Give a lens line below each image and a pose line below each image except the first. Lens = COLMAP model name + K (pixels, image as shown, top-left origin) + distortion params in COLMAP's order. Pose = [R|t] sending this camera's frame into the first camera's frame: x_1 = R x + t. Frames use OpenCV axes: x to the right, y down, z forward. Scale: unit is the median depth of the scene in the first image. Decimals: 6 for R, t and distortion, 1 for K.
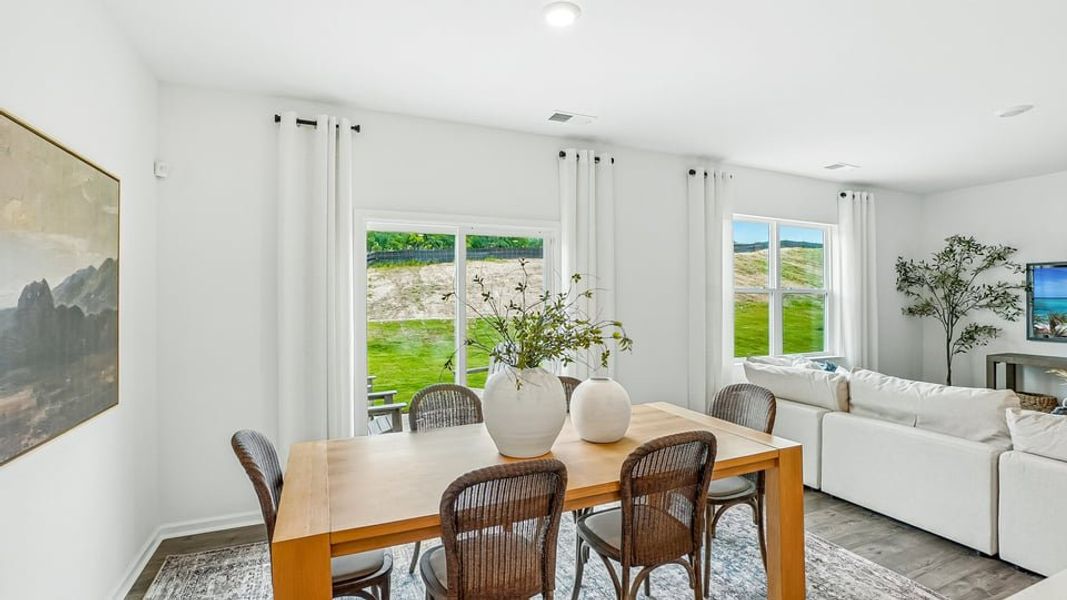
lens RADIAL K [[473.7, 0, 518.4], [0, 473.7, 290.9], [0, 0, 1]] dist [-0.028156, 0.003157]
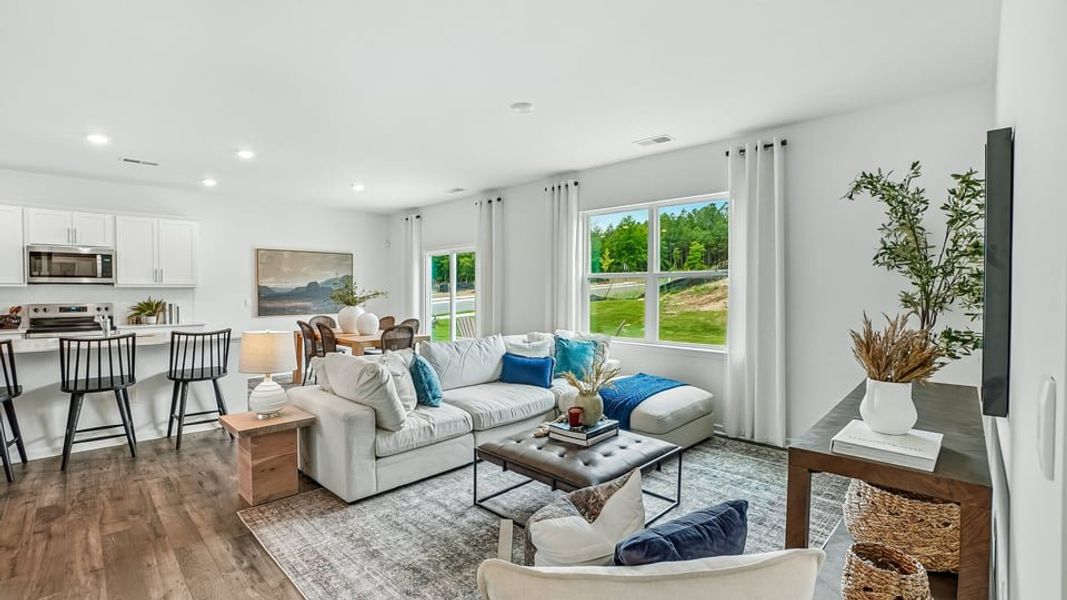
lens RADIAL K [[473.7, 0, 532.5], [0, 473.7, 298.5], [0, 0, 1]] dist [-0.028156, 0.003157]
pose [[0.382994, 0.012991, -0.923659, 3.108220], [0.016020, 0.999657, 0.020703, 0.065023], [0.923612, -0.022726, 0.382655, 0.830440]]
